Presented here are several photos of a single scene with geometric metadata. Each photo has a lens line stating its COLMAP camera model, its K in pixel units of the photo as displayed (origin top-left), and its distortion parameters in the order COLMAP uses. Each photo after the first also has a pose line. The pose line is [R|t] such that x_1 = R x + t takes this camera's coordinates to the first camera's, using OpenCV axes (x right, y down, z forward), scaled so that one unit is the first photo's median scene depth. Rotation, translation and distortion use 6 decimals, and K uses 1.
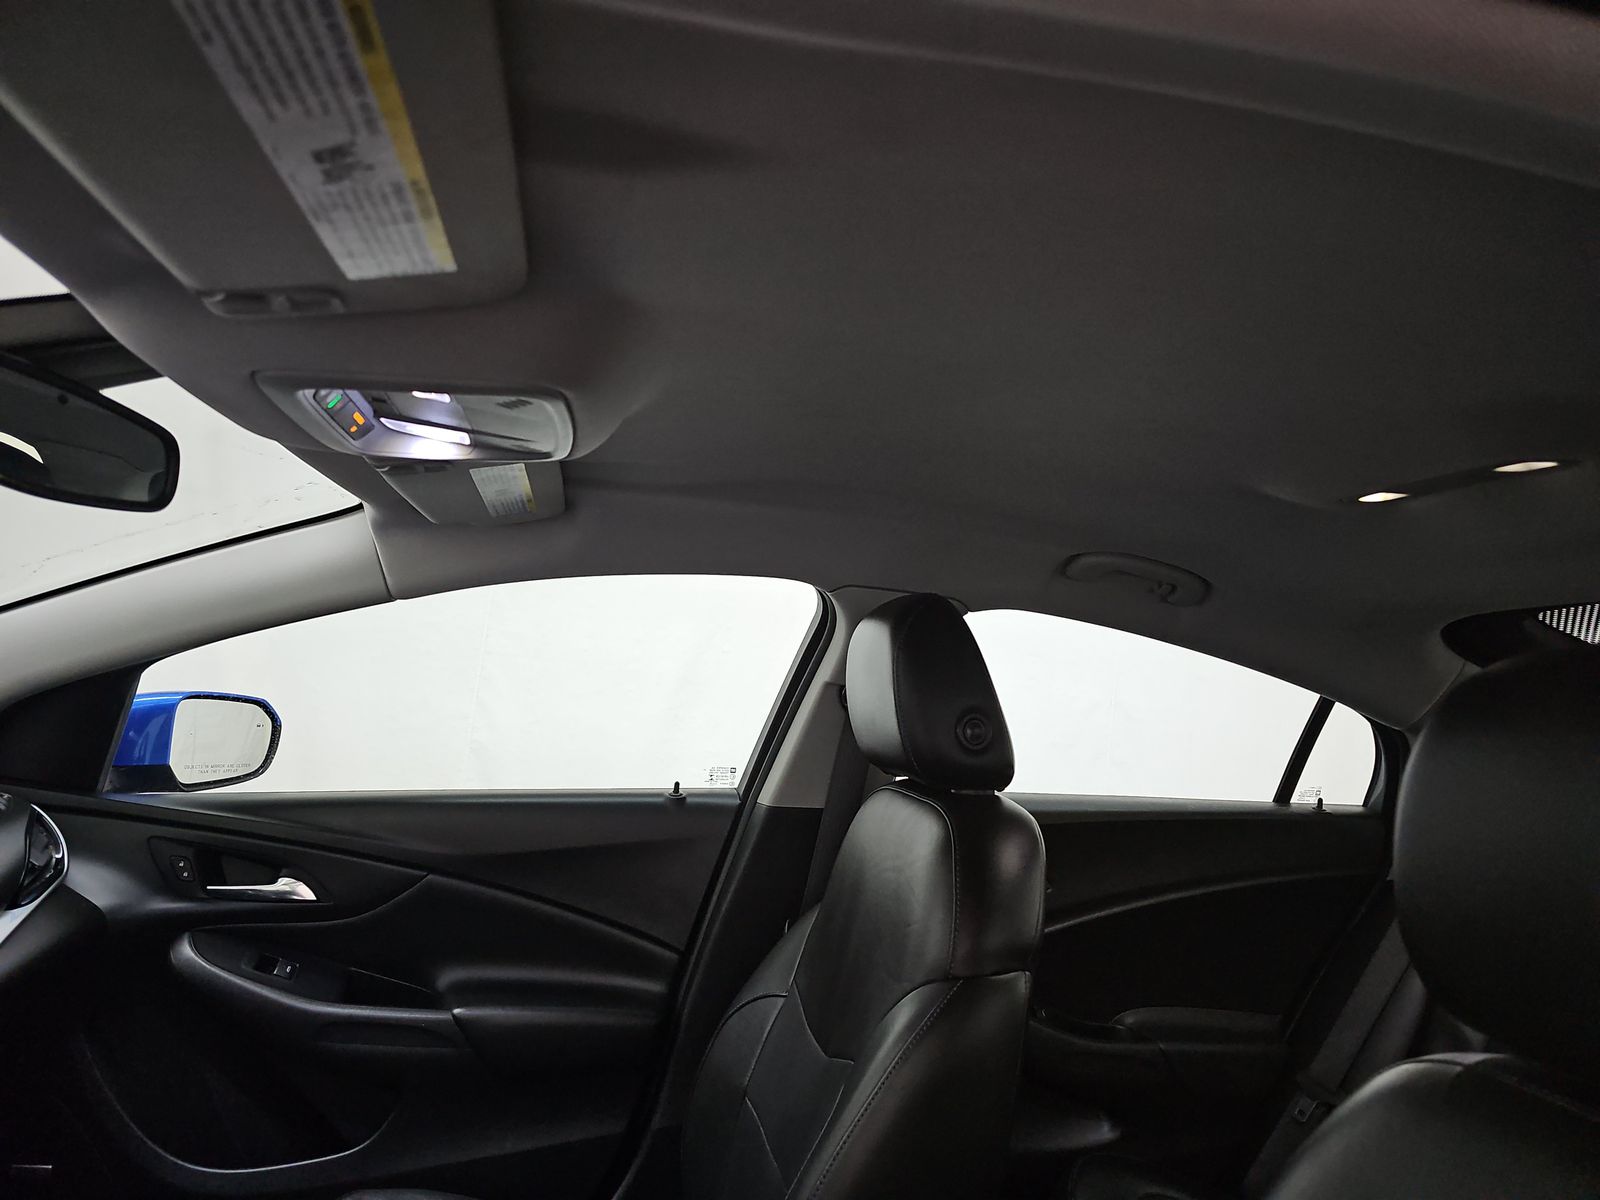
lens RADIAL K [[1060.8, 0, 812.2], [0, 1060.8, 593.1], [0, 0, 1]] dist [0.039254, -0.024993]
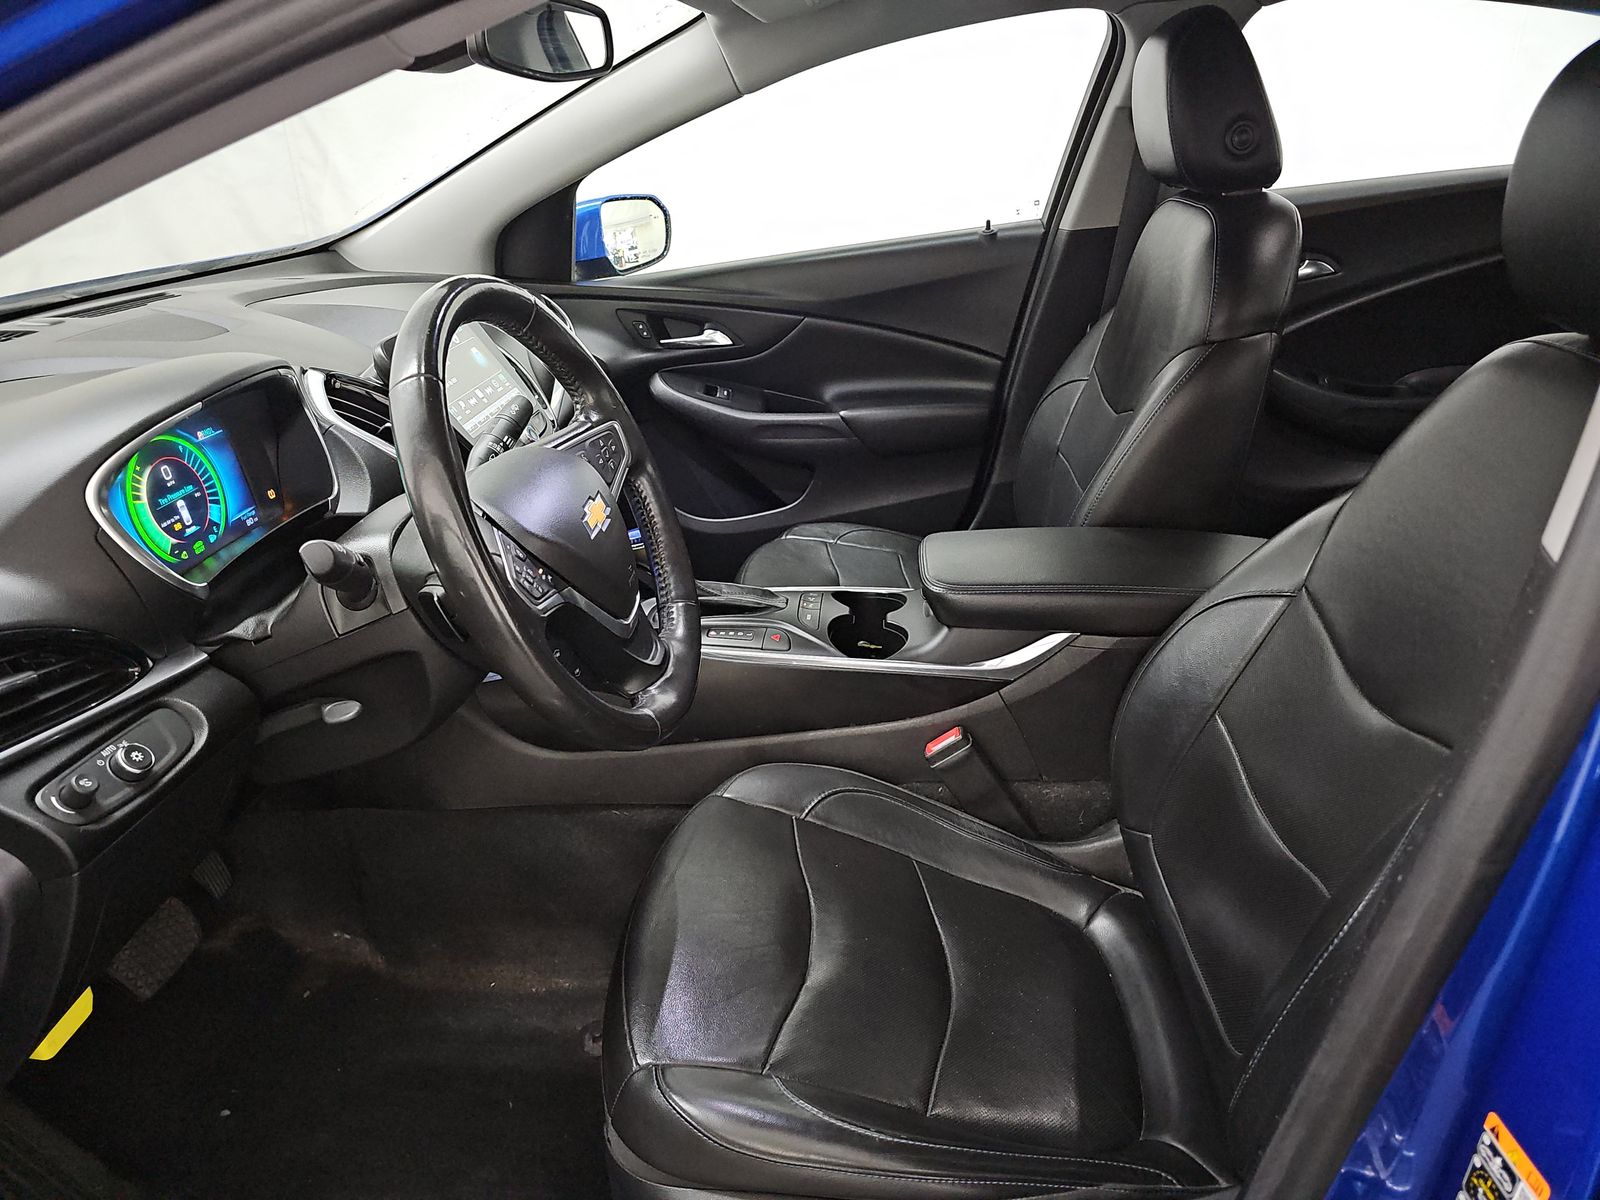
lens RADIAL K [[1060.8, 0, 793.0], [0, 1060.8, 600.4], [0, 0, 1]] dist [0.039254, -0.024993]
pose [[0.947543, -0.021138, -0.318928, 0.039972], [0.174690, 0.869847, 0.461357, -0.043553], [0.267666, -0.492869, 0.827910, -0.272512]]
